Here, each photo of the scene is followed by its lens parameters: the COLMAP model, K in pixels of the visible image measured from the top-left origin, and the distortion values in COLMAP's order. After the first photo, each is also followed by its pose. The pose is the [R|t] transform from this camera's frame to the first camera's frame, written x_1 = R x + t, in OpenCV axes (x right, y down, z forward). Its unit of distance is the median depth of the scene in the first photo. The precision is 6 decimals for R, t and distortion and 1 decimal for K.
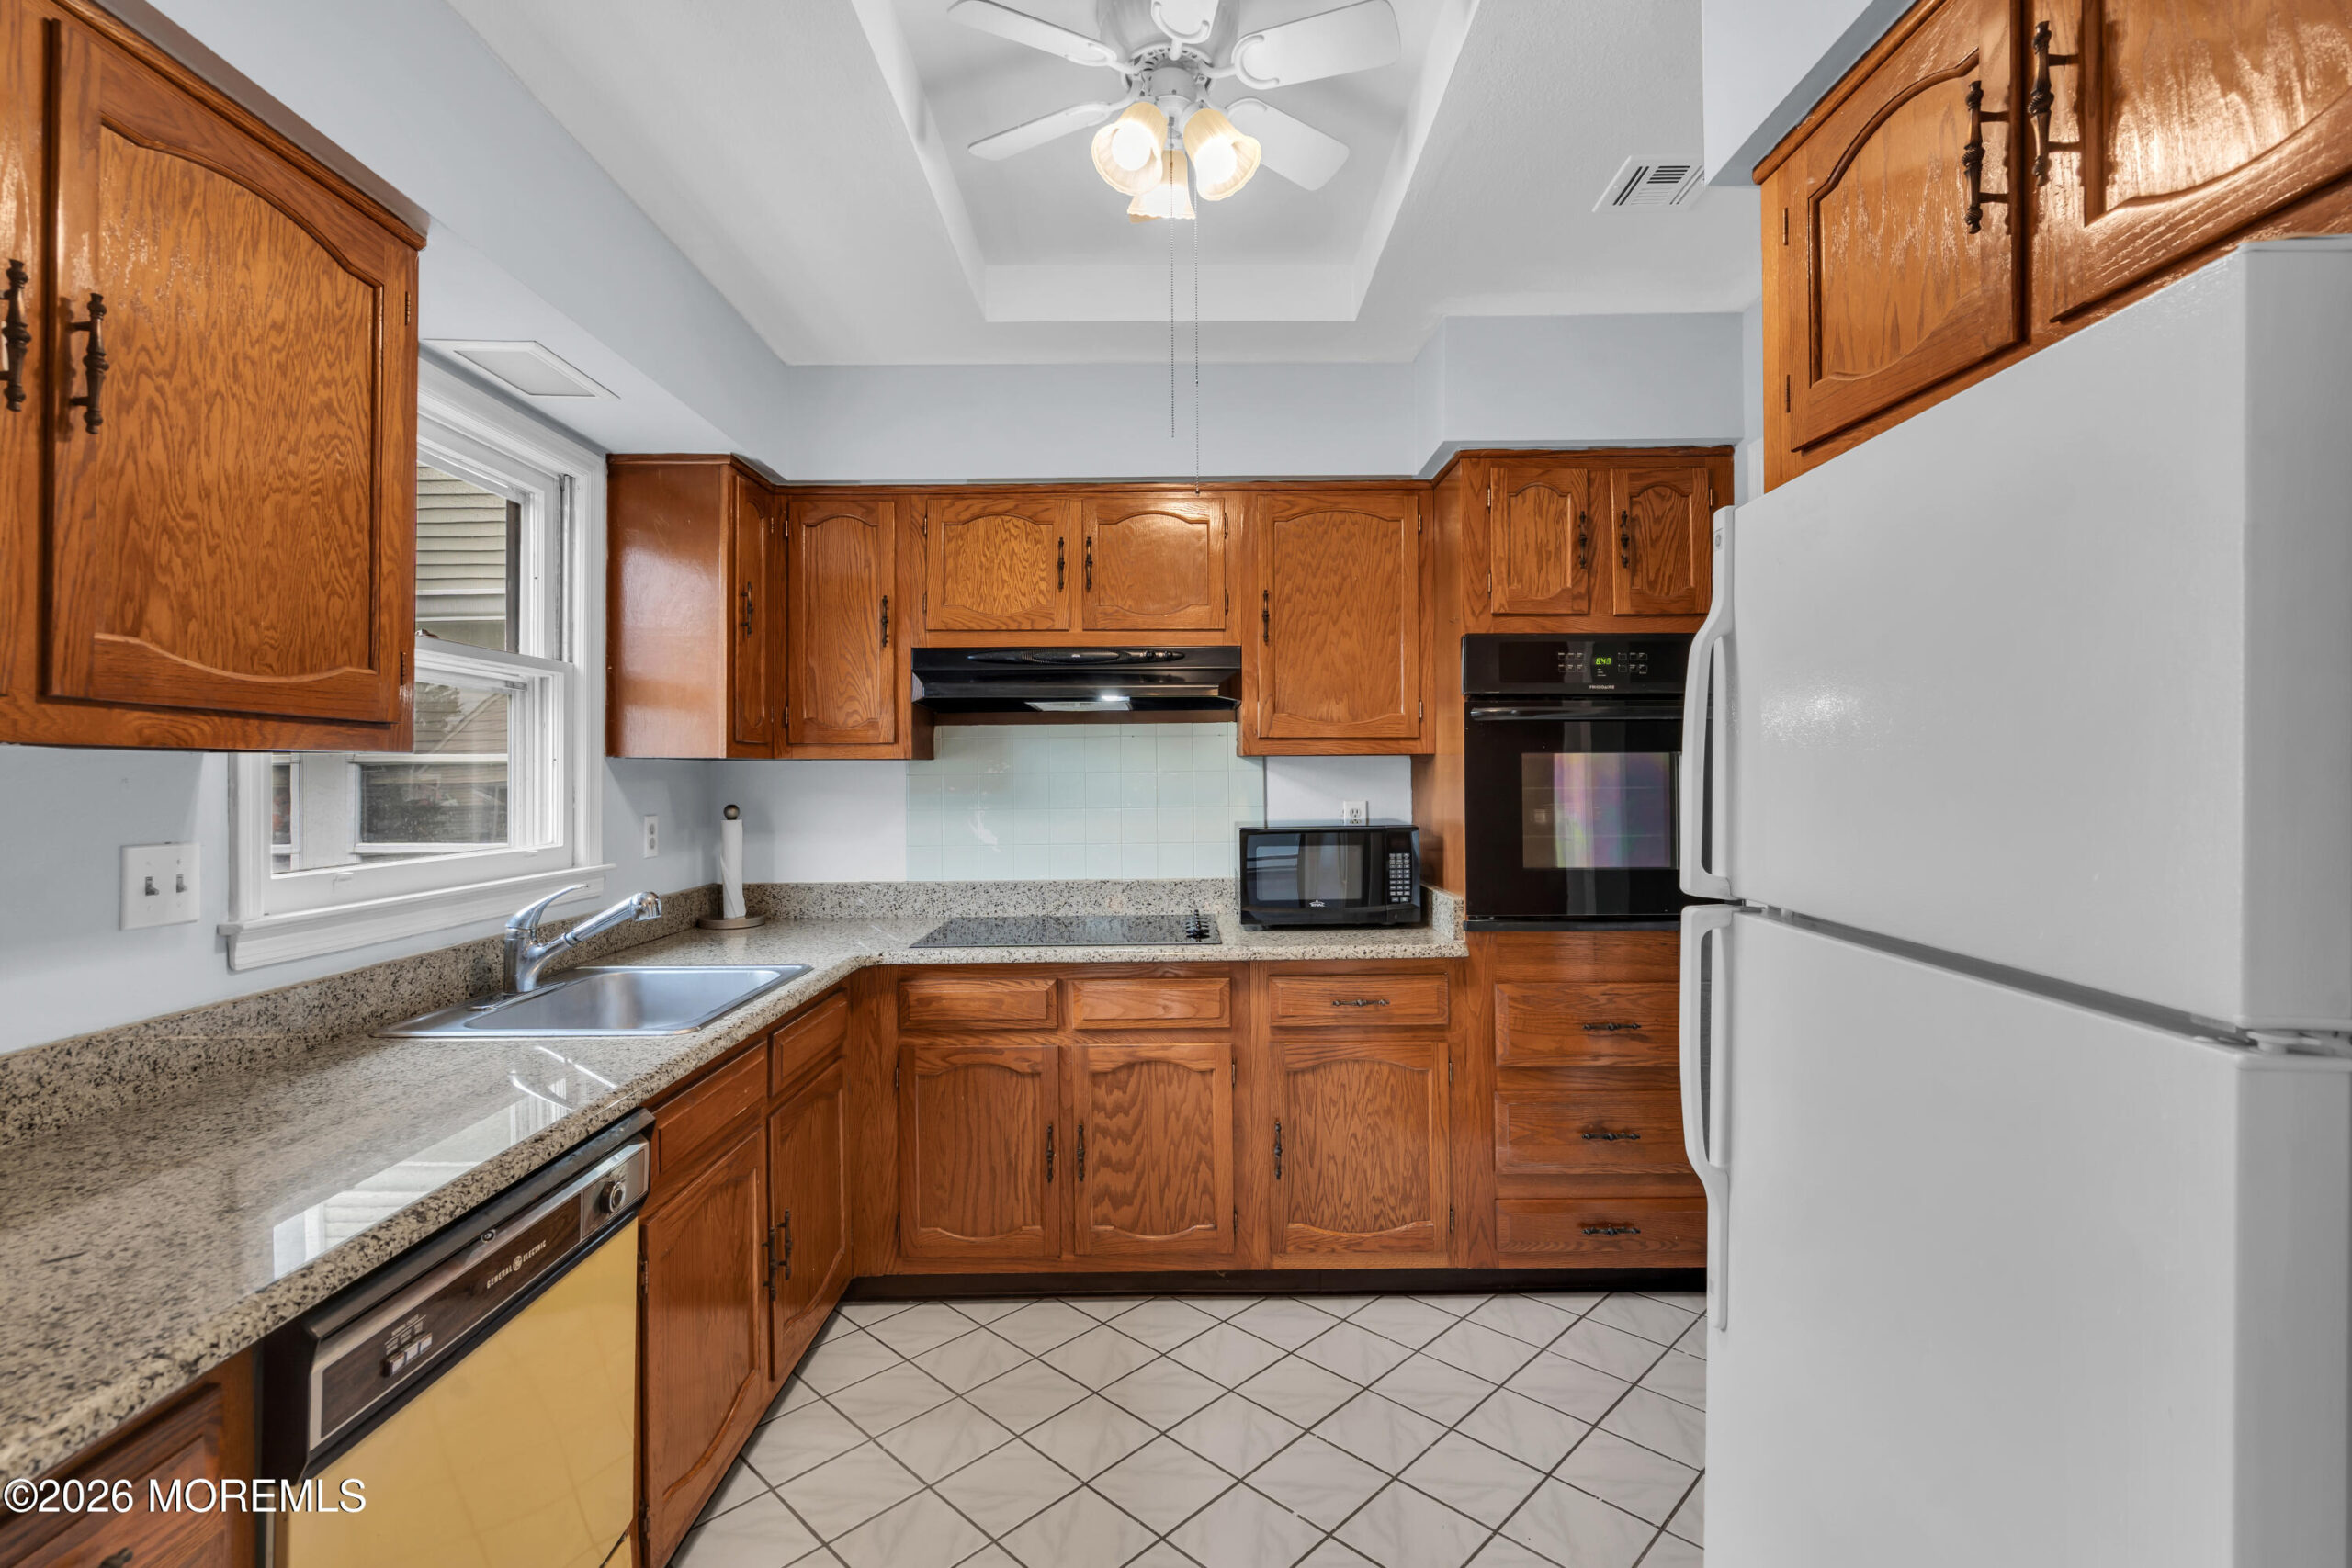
lens RADIAL K [[1081.3, 0, 1176.8], [0, 1081.3, 768.5], [0, 0, 1]] dist [-0.021039, 0.012321]
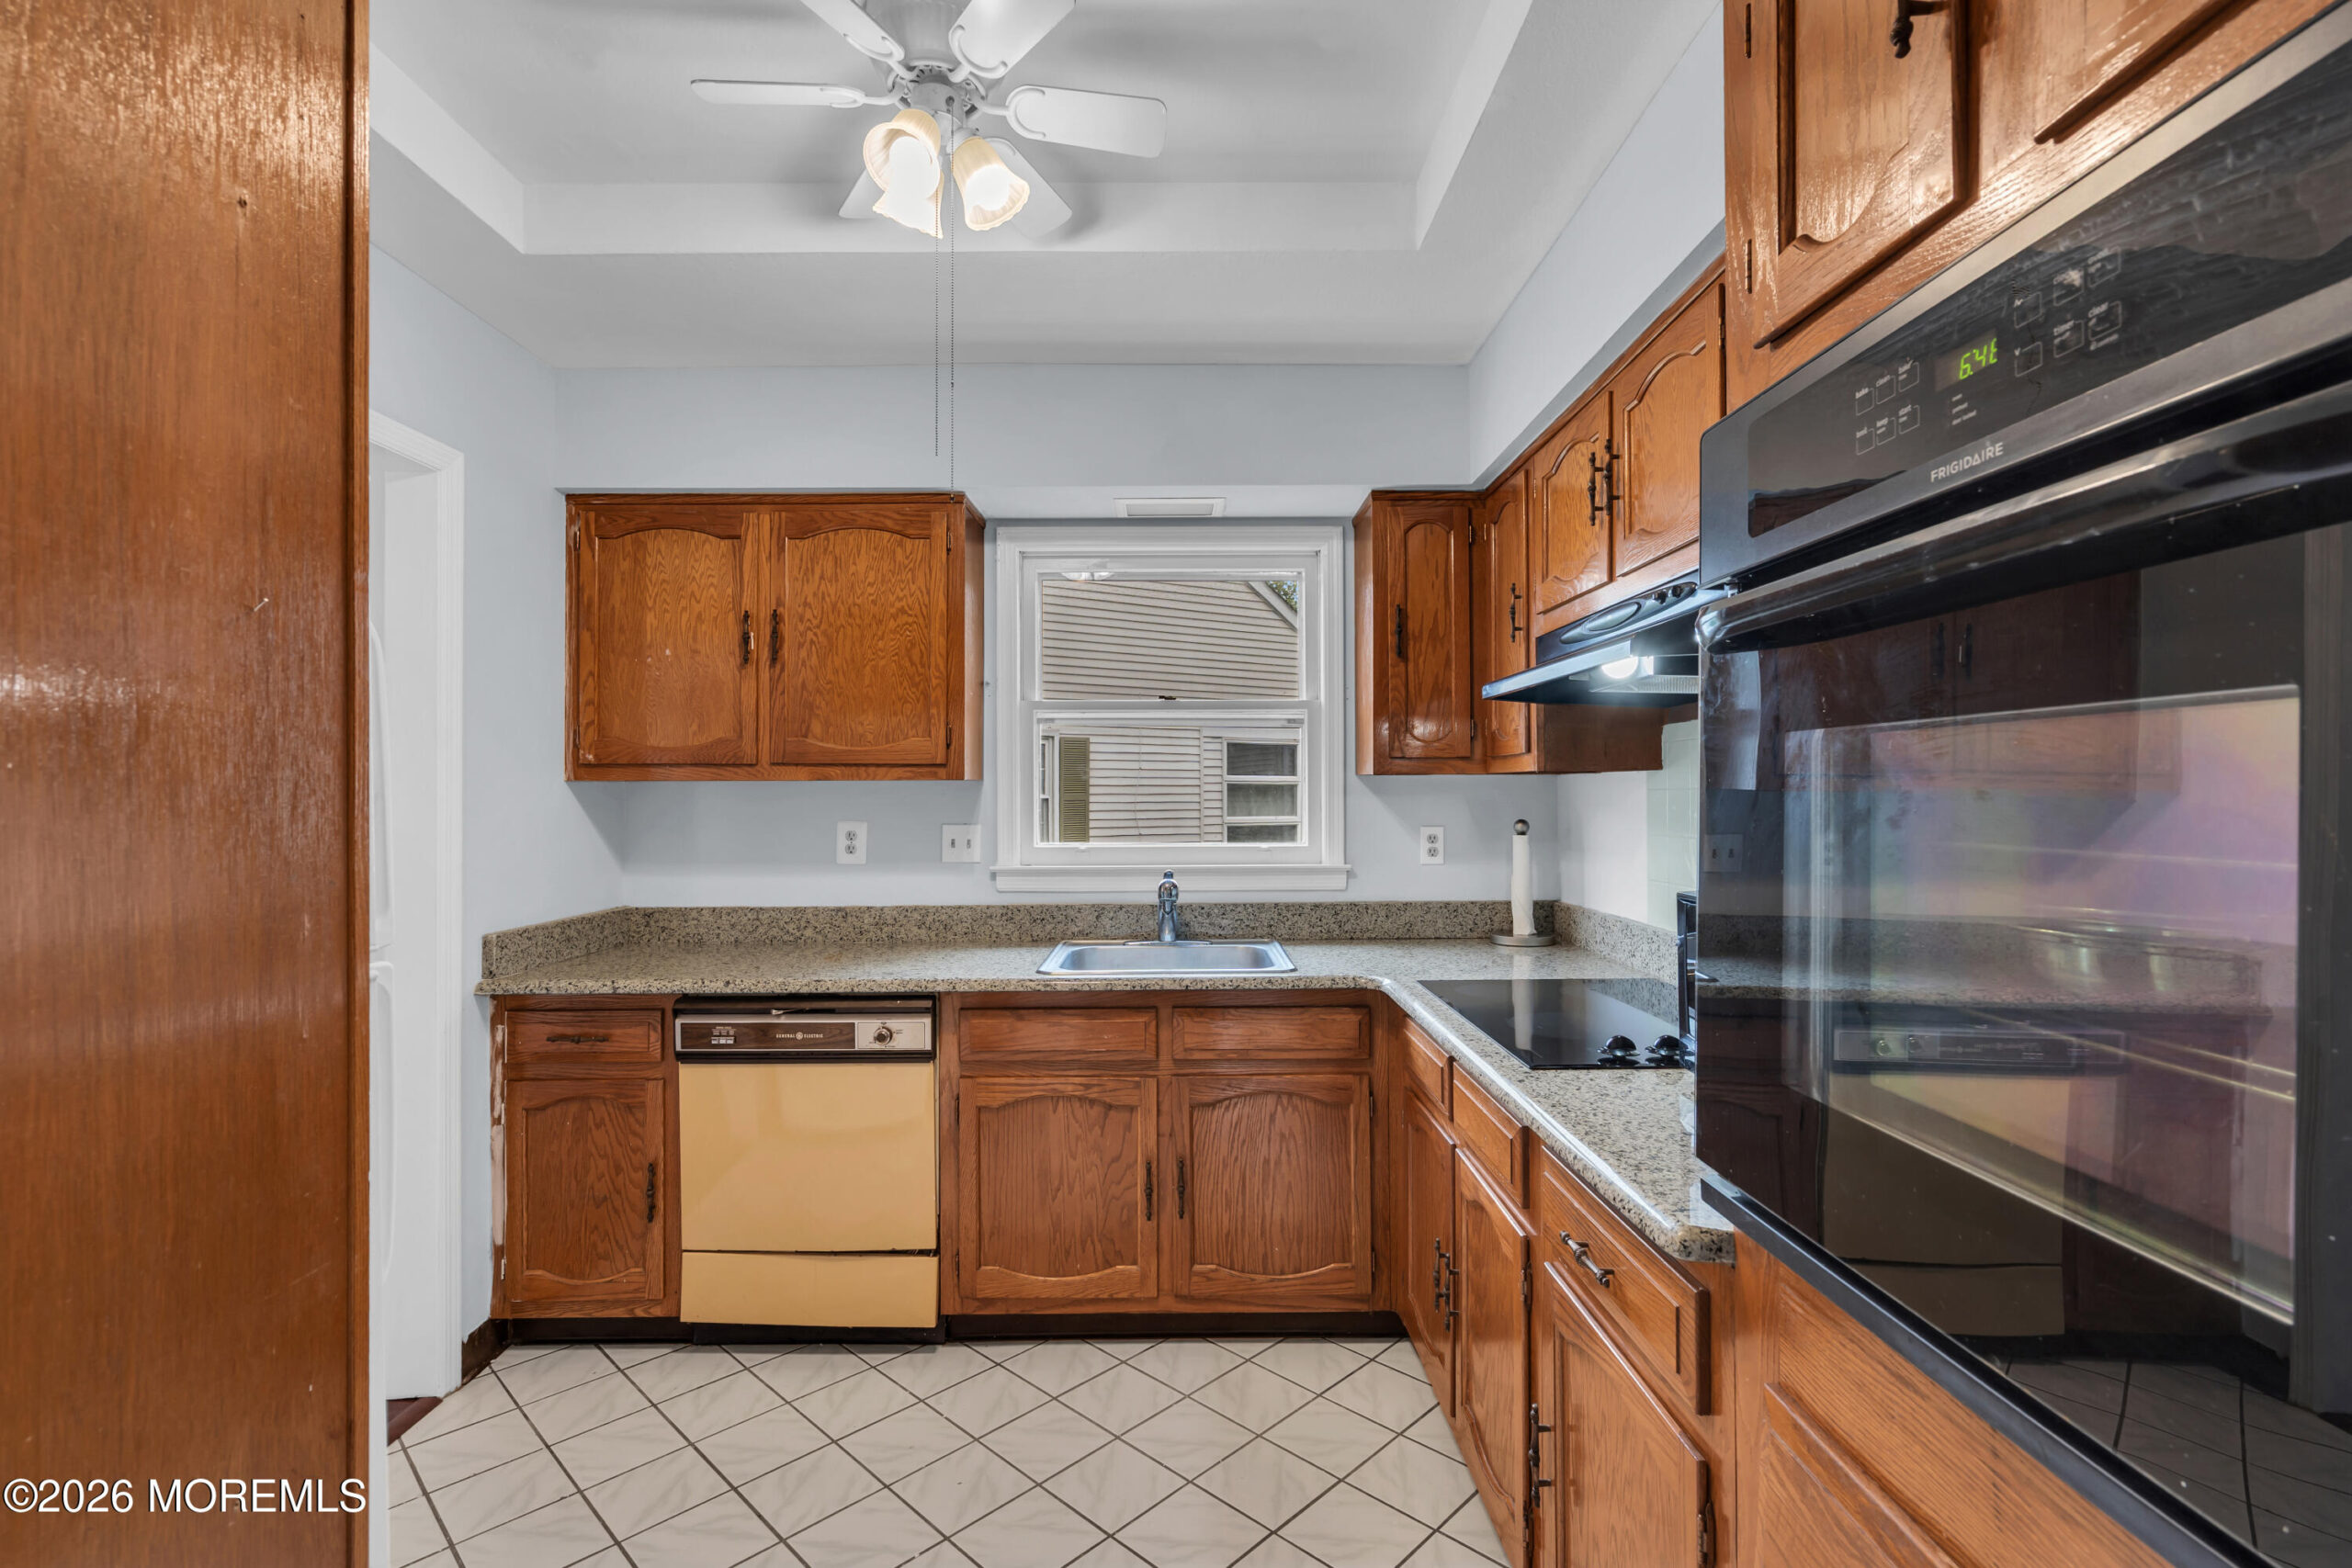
lens RADIAL K [[1063.5, 0, 1180.6], [0, 1063.5, 787.7], [0, 0, 1]] dist [-0.005810, 0.001297]
pose [[0.000062, 0.000811, -1.000000, 1.253394], [0.010798, 0.999941, 0.000811, 0.001908], [0.999942, -0.010798, 0.000053, 1.565420]]
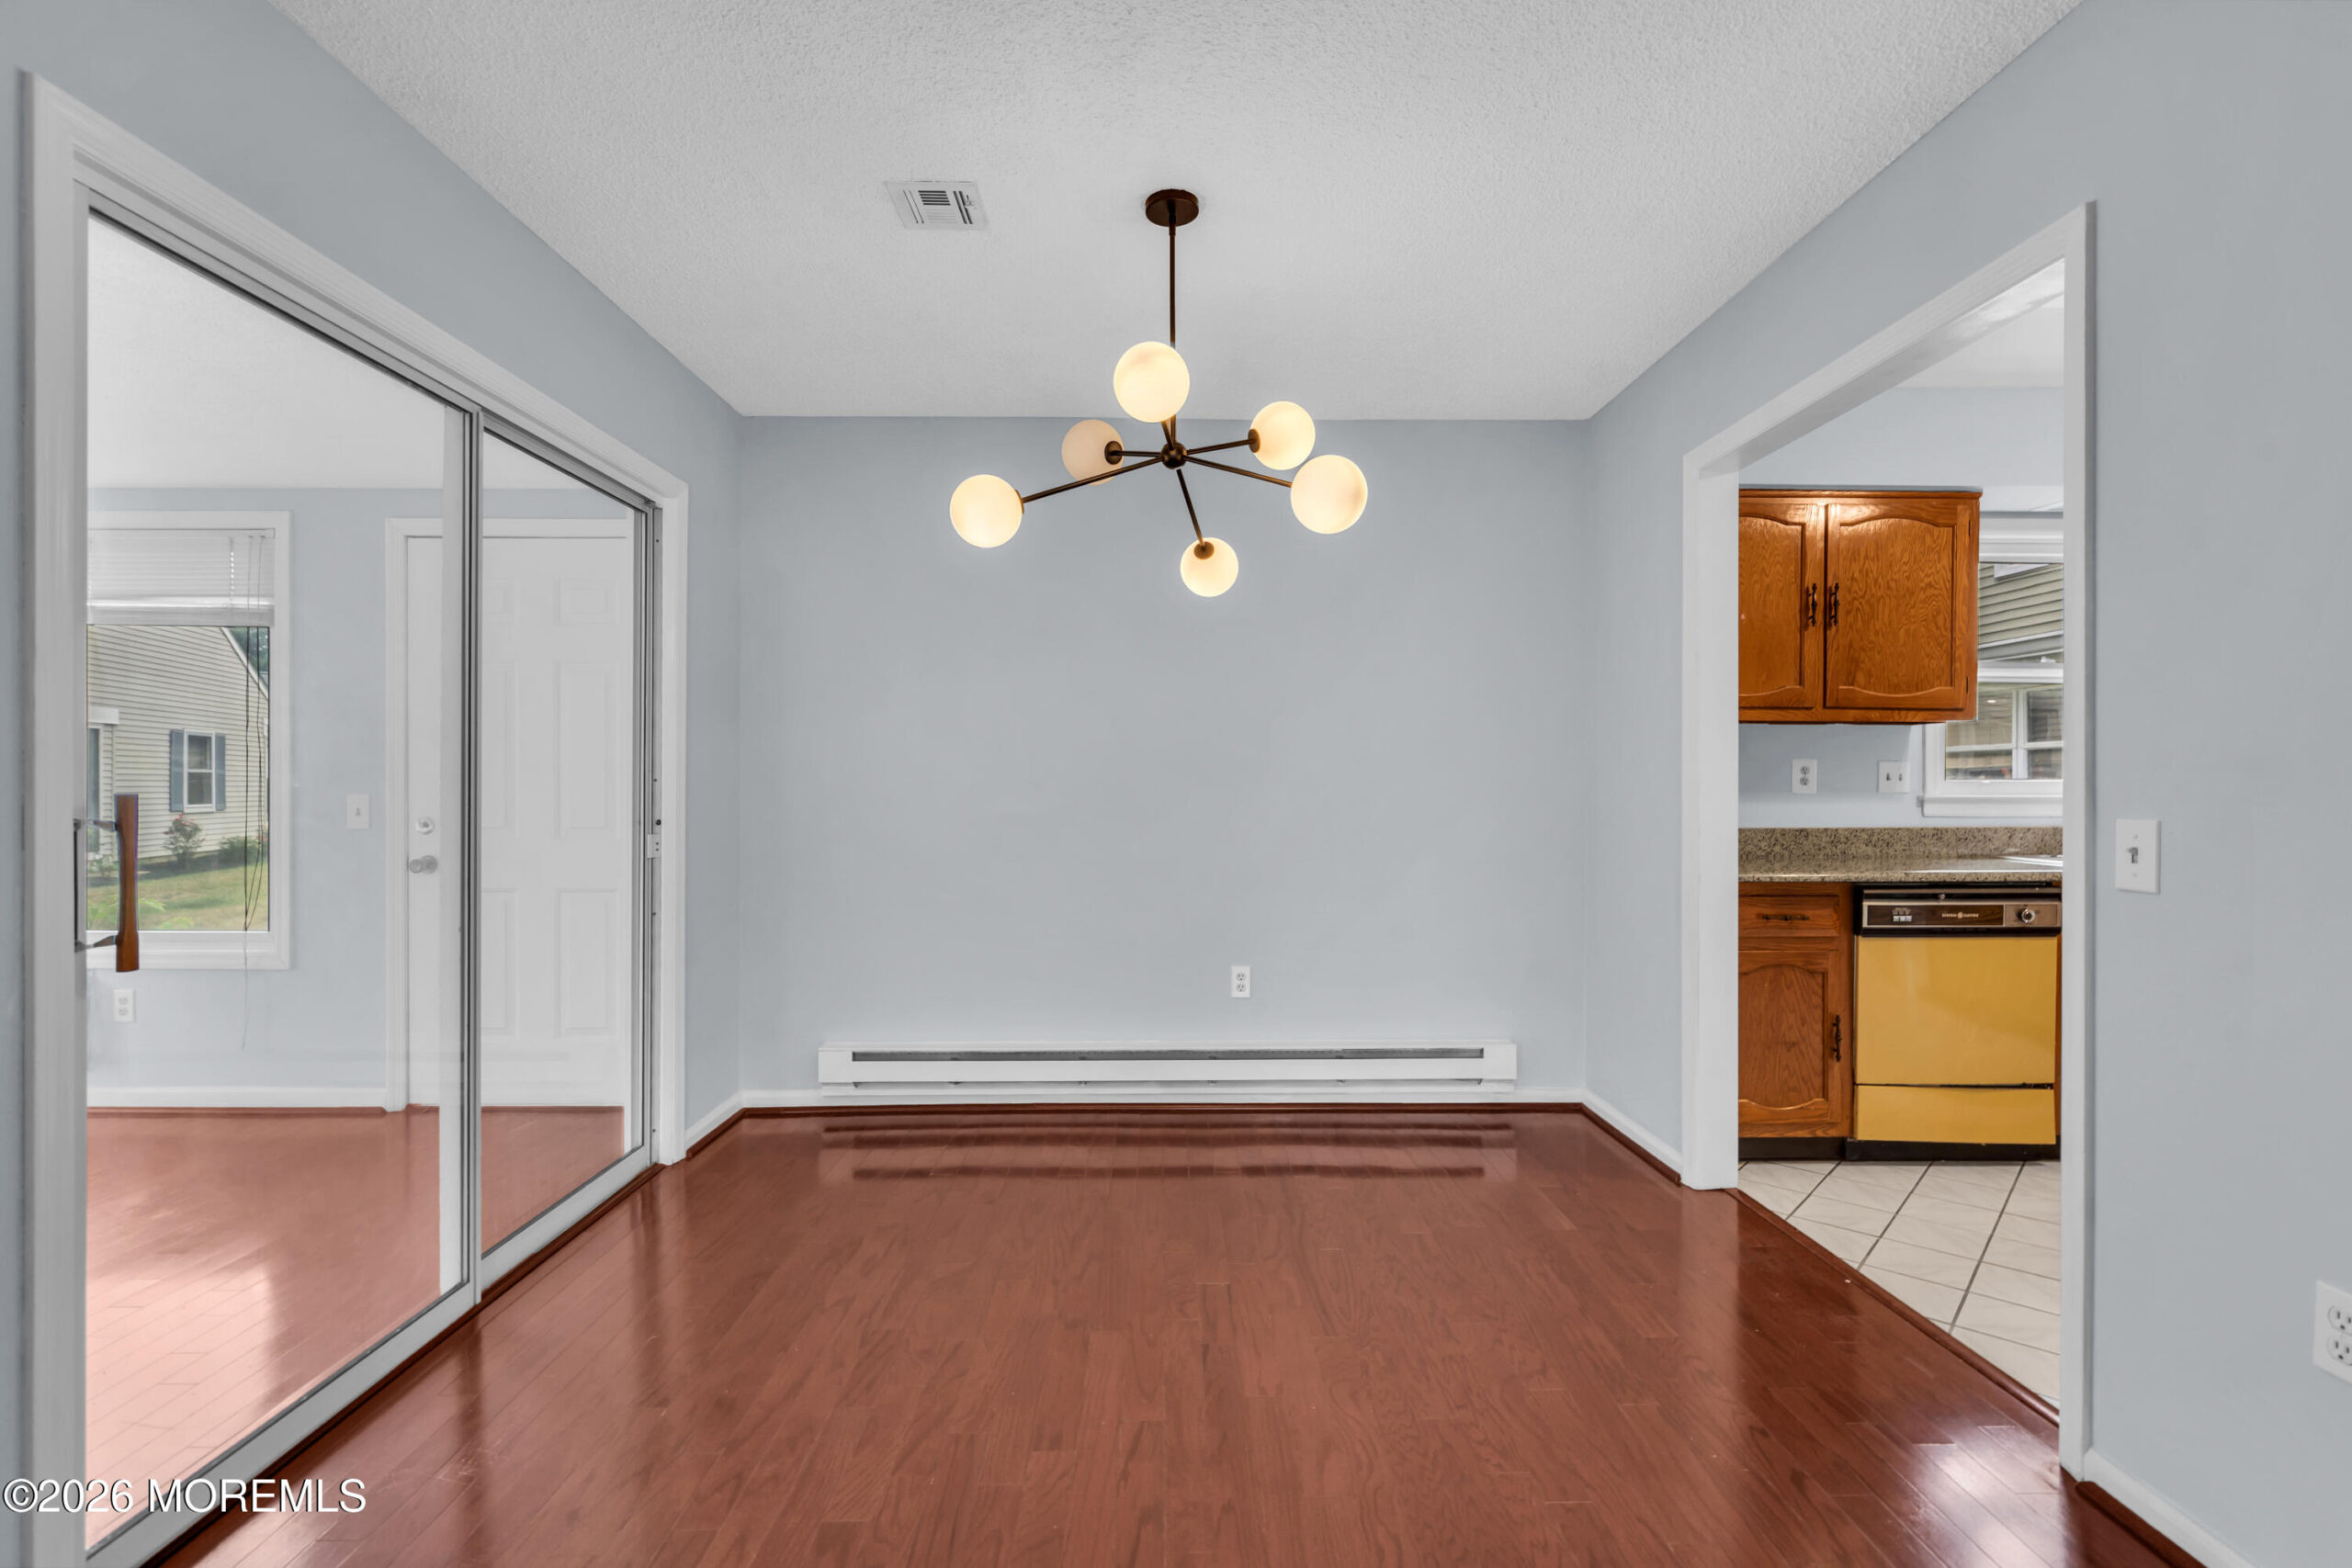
lens RADIAL K [[1063.5, 0, 1180.6], [0, 1063.5, 787.7], [0, 0, 1]] dist [-0.005810, 0.001297]
pose [[0.014969, 0.008734, -0.999850, 1.728366], [0.005446, 0.999946, 0.008817, 0.111708], [0.999873, -0.005577, 0.014920, -0.824742]]
